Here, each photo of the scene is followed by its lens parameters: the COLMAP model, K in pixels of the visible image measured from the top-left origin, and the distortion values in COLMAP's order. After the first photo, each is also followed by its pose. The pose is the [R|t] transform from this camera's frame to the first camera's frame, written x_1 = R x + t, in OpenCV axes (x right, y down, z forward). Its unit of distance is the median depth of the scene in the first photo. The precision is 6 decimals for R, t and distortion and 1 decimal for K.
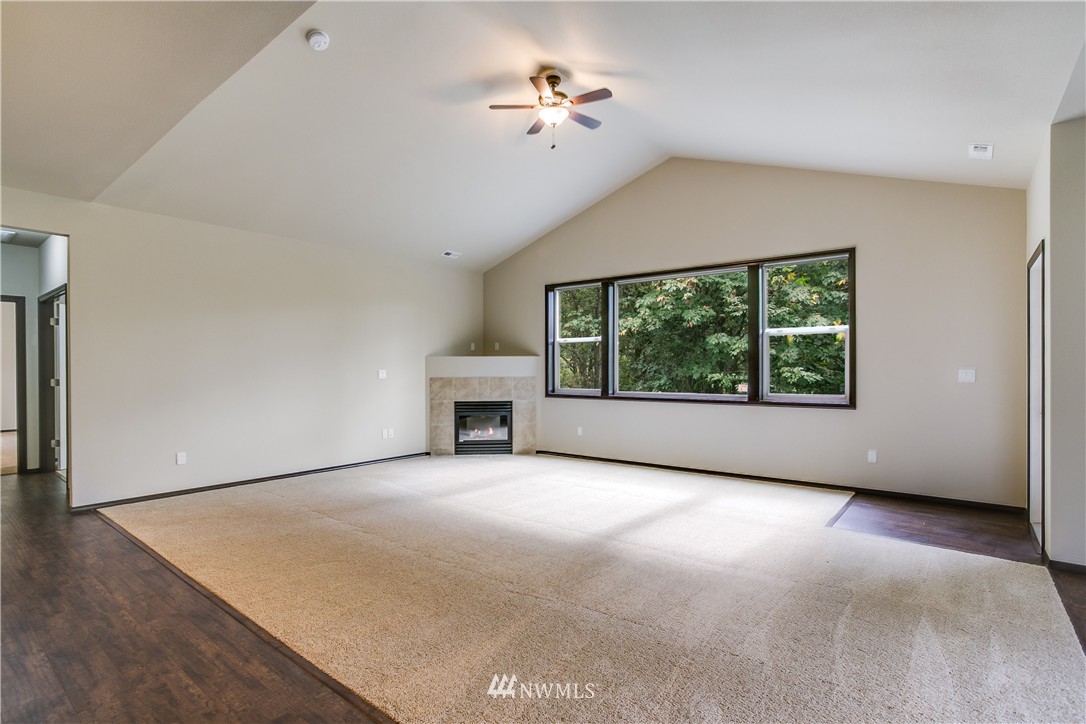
lens RADIAL K [[521.0, 0, 573.1], [0, 521.0, 368.1], [0, 0, 1]] dist [-0.018035, 0.006332]
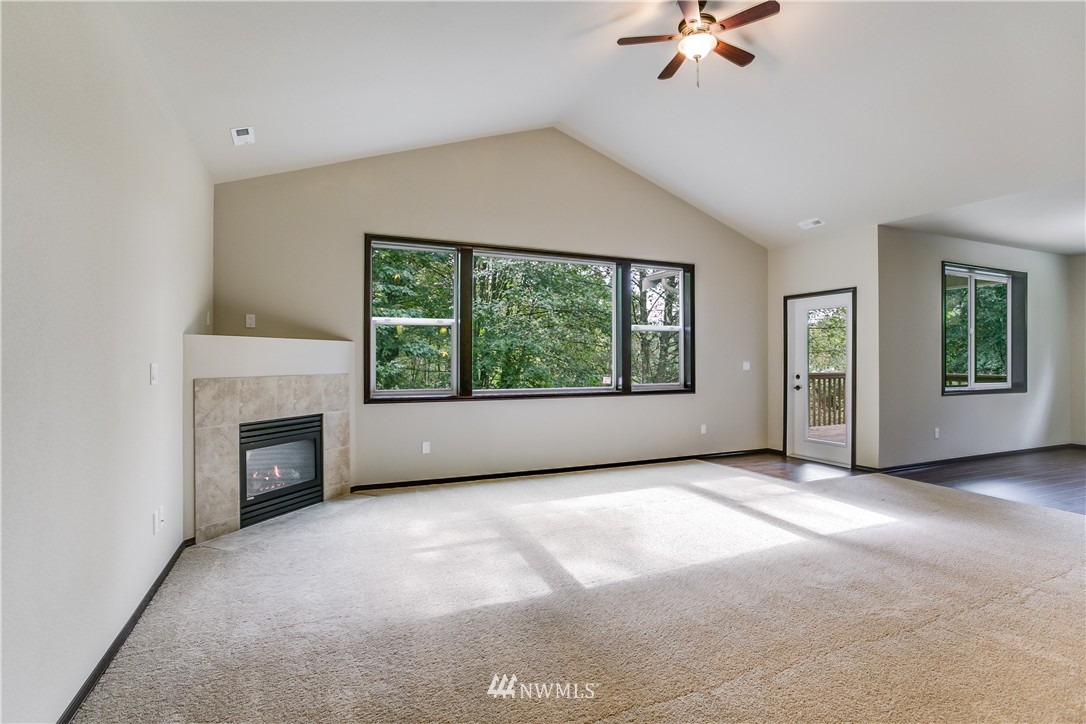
lens RADIAL K [[521.0, 0, 541.7], [0, 521.0, 361.2], [0, 0, 1]] dist [-0.018035, 0.006332]
pose [[0.491295, 0.000090, 0.870993, -0.525486], [-0.004572, 0.999986, 0.002476, -0.000766], [-0.870981, -0.005199, 0.491289, 0.490830]]
